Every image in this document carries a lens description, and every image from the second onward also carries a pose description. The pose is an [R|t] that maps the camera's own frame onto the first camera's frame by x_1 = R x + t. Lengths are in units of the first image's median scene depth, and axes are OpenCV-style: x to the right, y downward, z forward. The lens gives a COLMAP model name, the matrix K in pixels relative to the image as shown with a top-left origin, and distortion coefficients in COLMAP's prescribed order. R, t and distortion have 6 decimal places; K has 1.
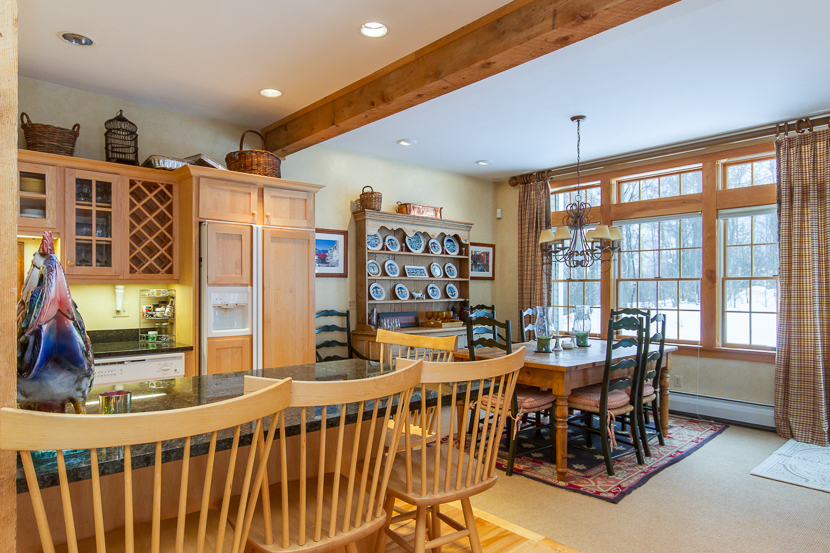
lens RADIAL K [[509.6, 0, 415.0], [0, 509.6, 276.5], [0, 0, 1]] dist [-0.000022, 0.000380]
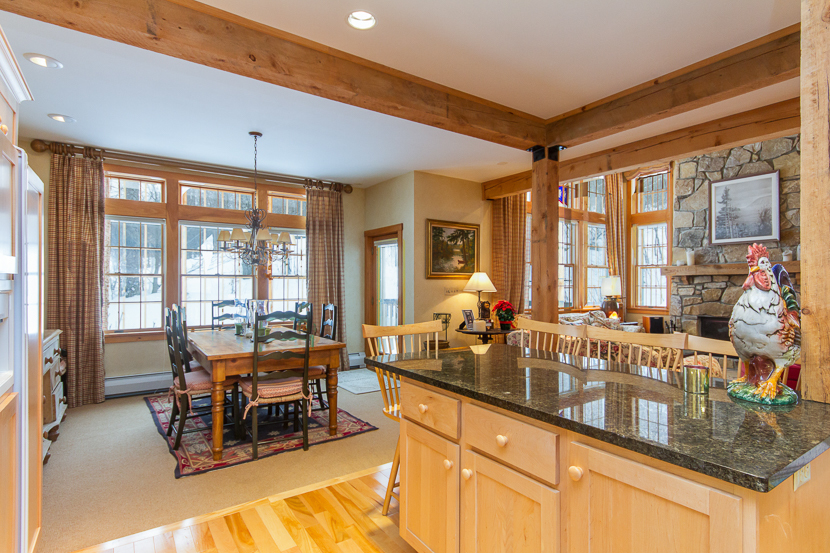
lens RADIAL K [[423.9, 0, 415.0], [0, 423.9, 276.5], [0, 0, 1]] dist [-0.002365, -0.000204]
pose [[0.131392, 0.014467, 0.991225, -0.555985], [-0.027852, 0.999553, -0.010897, 0.008138], [-0.990939, -0.026175, 0.131736, 0.502035]]
